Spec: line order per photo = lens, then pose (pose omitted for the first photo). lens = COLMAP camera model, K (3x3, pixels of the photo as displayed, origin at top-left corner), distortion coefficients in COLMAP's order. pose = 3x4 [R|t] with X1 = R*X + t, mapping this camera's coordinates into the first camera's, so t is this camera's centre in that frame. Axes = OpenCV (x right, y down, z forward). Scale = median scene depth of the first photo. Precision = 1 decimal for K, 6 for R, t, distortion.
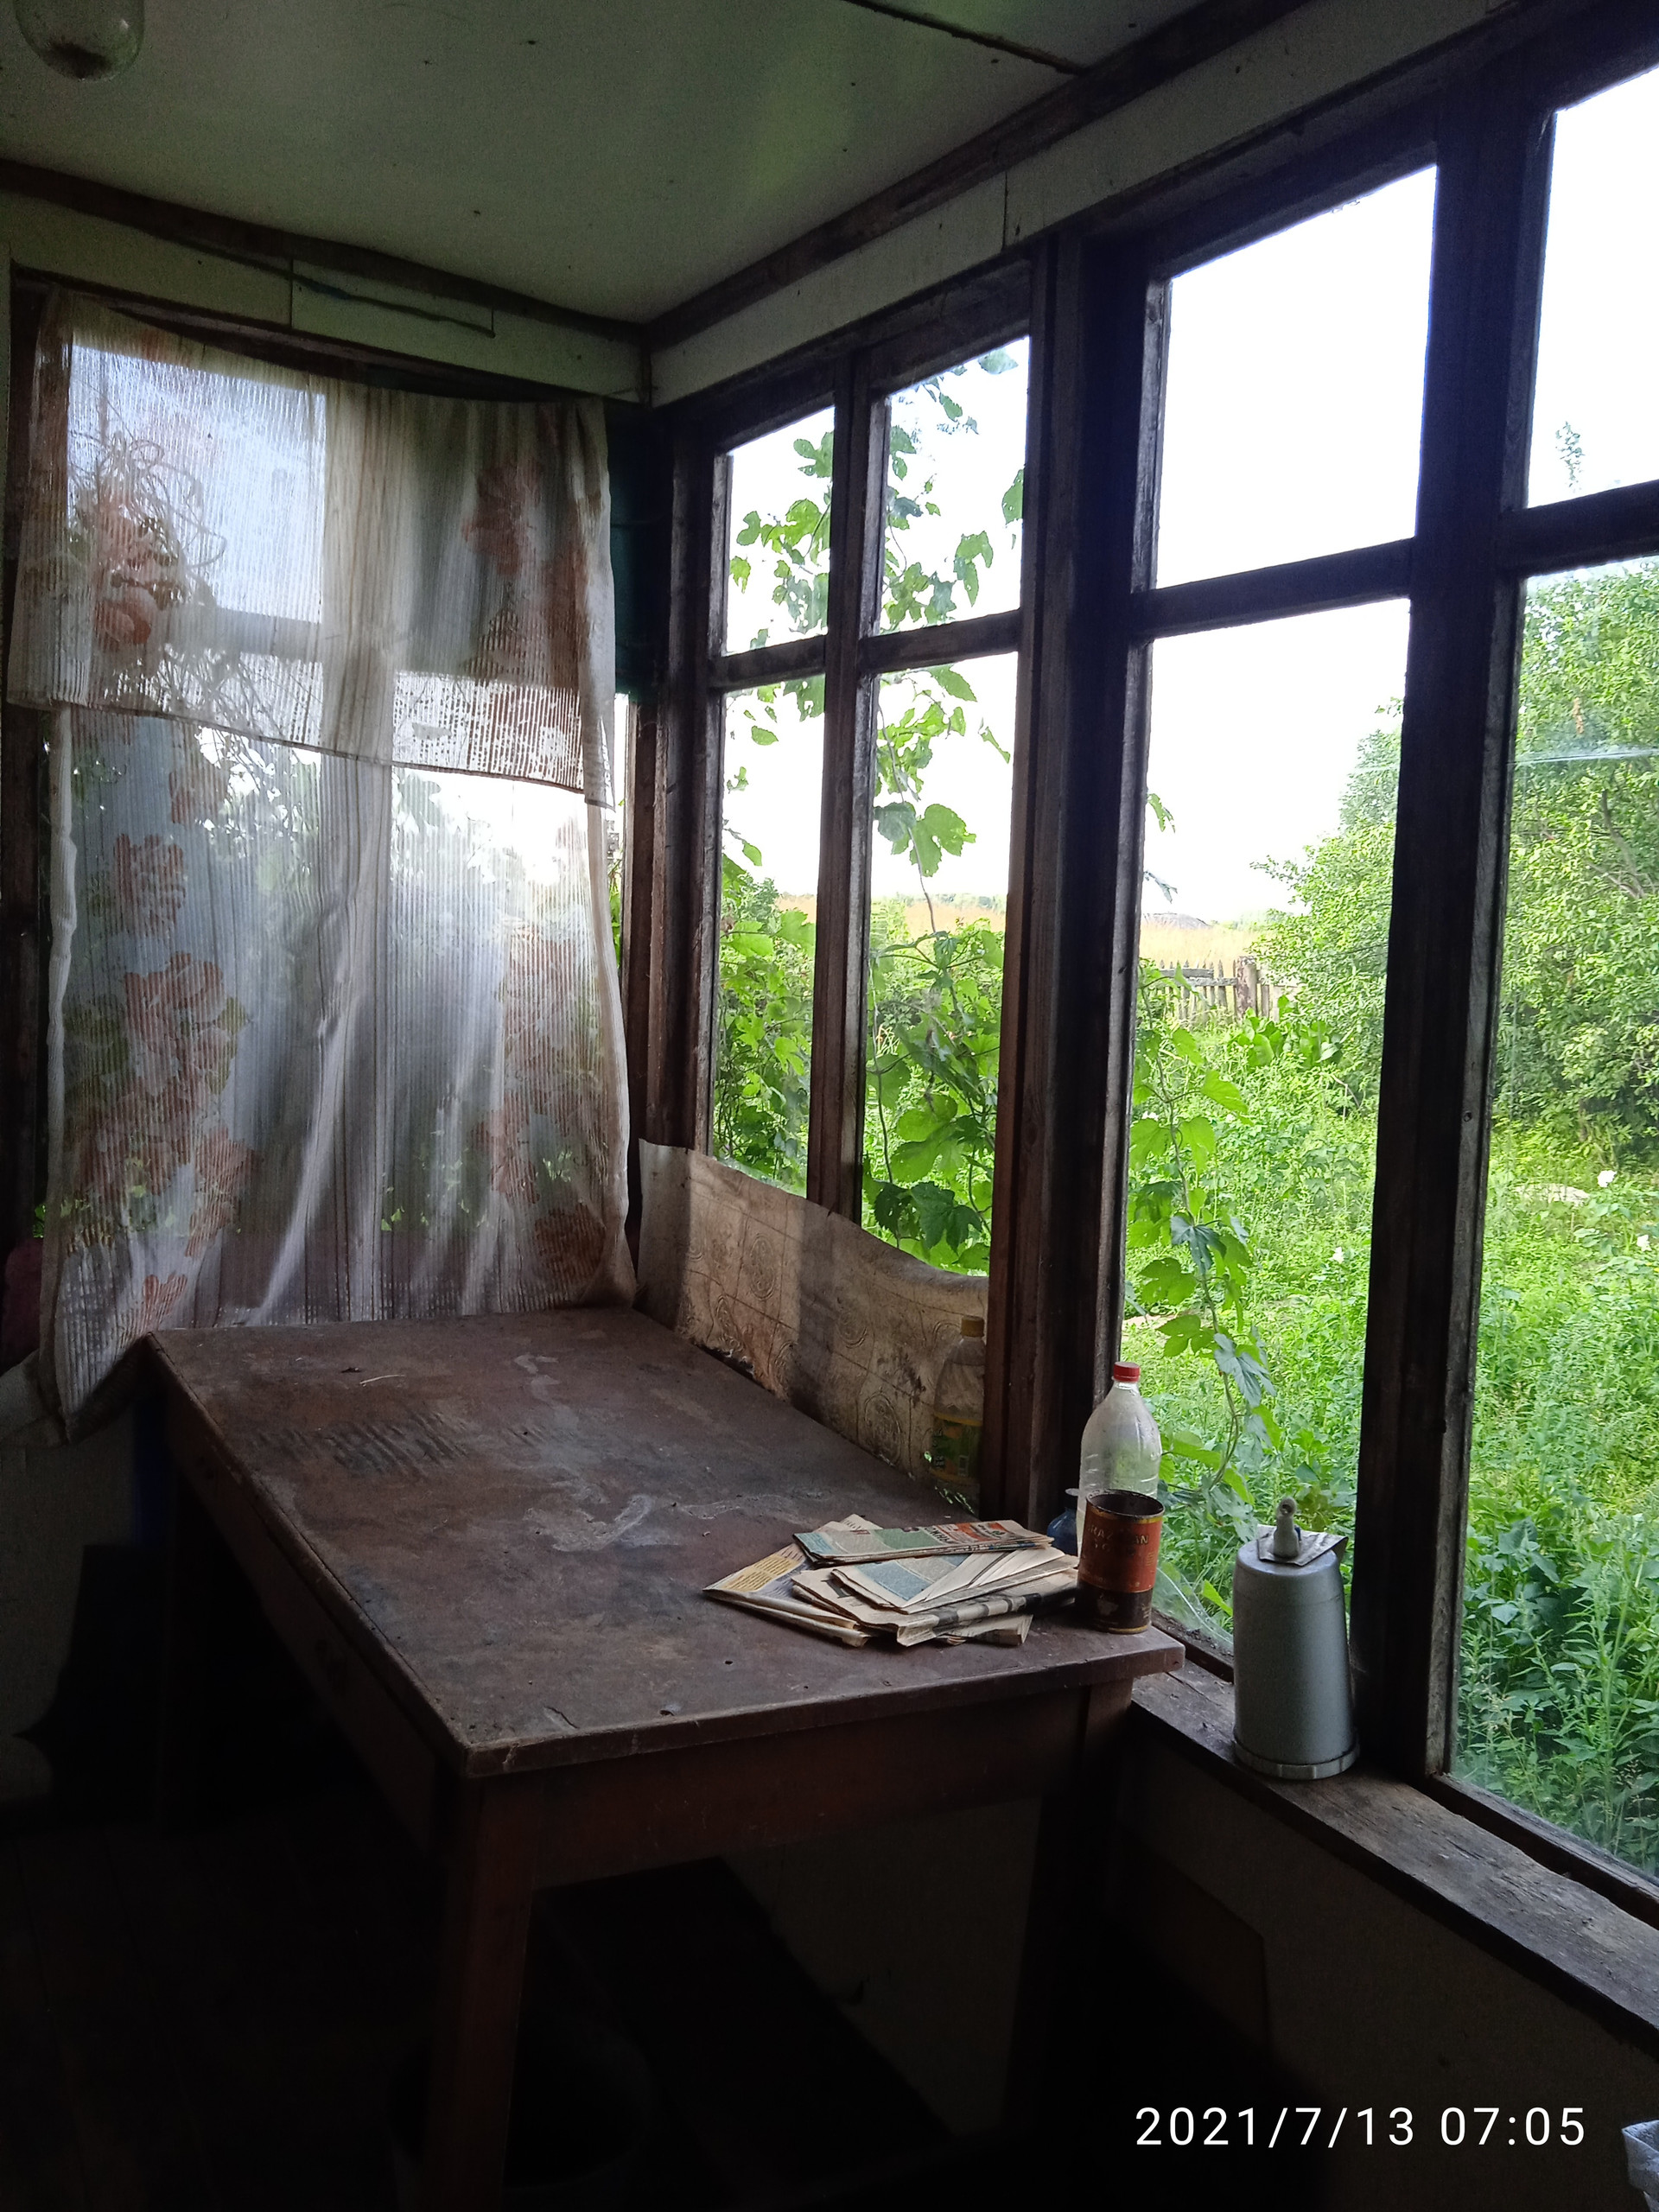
lens RADIAL K [[1854.9, 0, 841.1], [0, 1854.9, 1106.5], [0, 0, 1]] dist [0.033283, -0.027549]
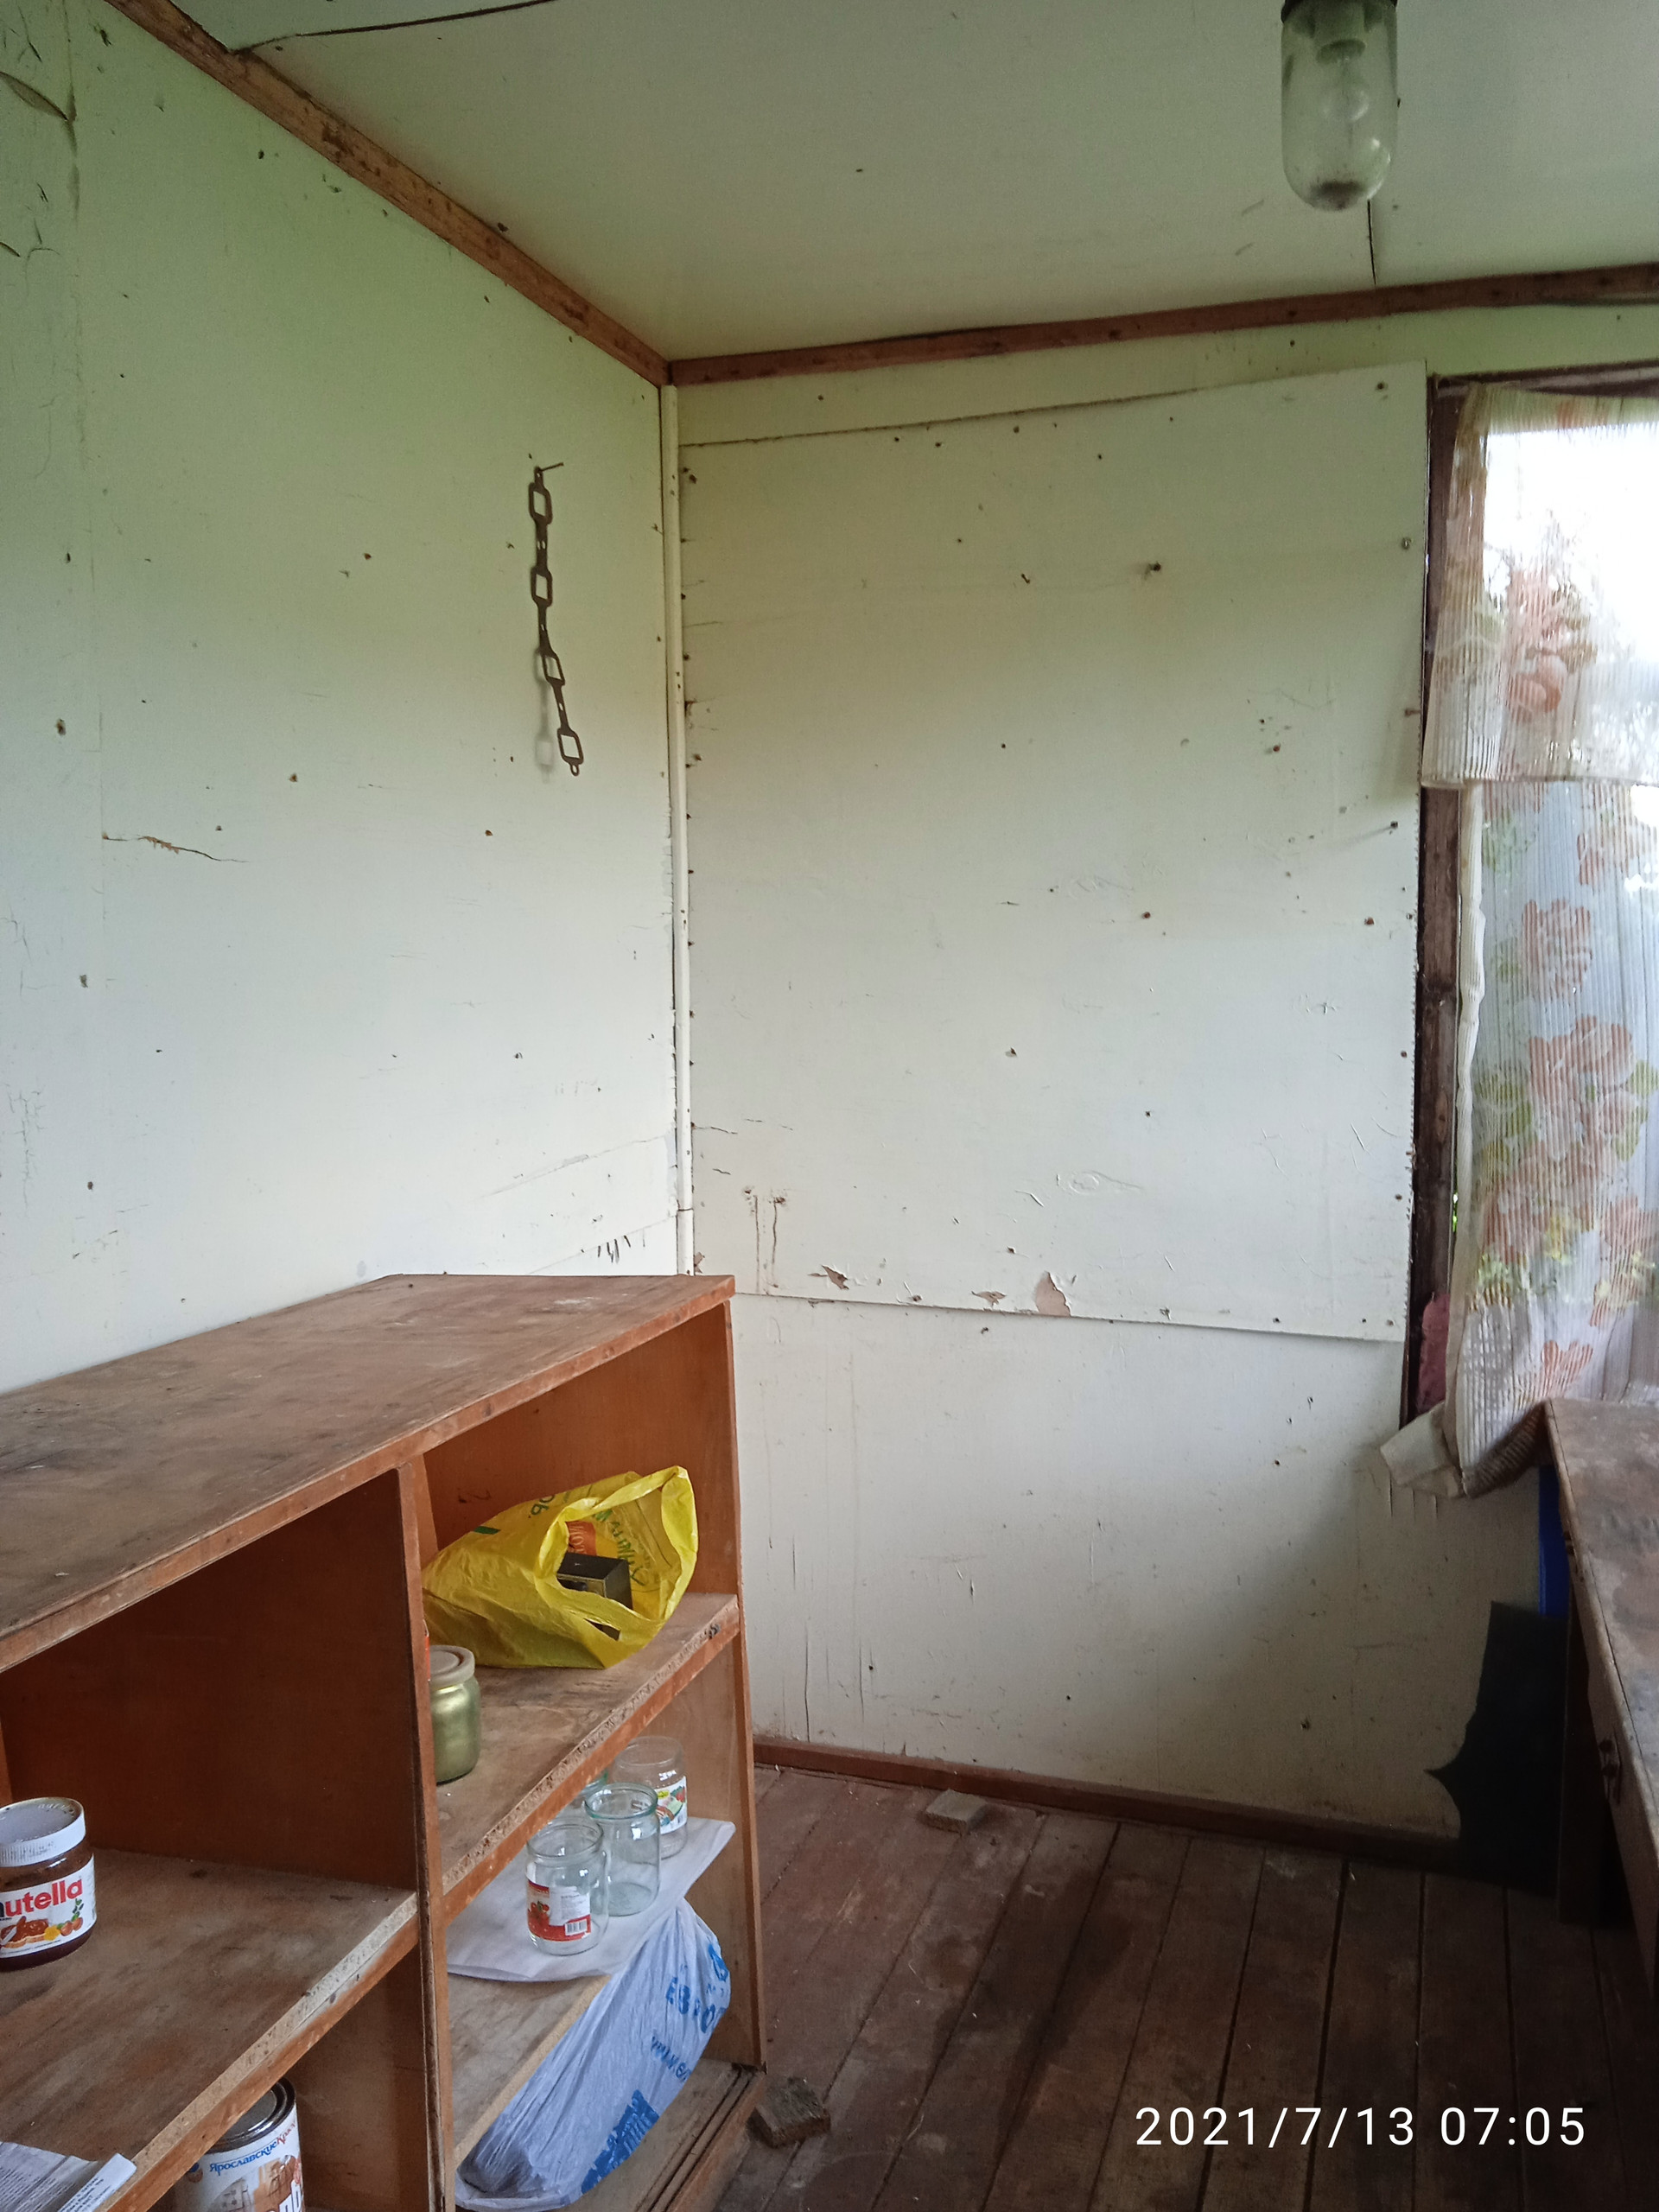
lens RADIAL K [[1854.9, 0, 836.2], [0, 1854.9, 1106.1], [0, 0, 1]] dist [0.033283, -0.027549]
pose [[0.647681, 0.005328, -0.761893, 0.141207], [-0.035622, 0.999094, -0.023295, 0.002235], [0.761078, 0.042228, 0.647284, 0.063009]]
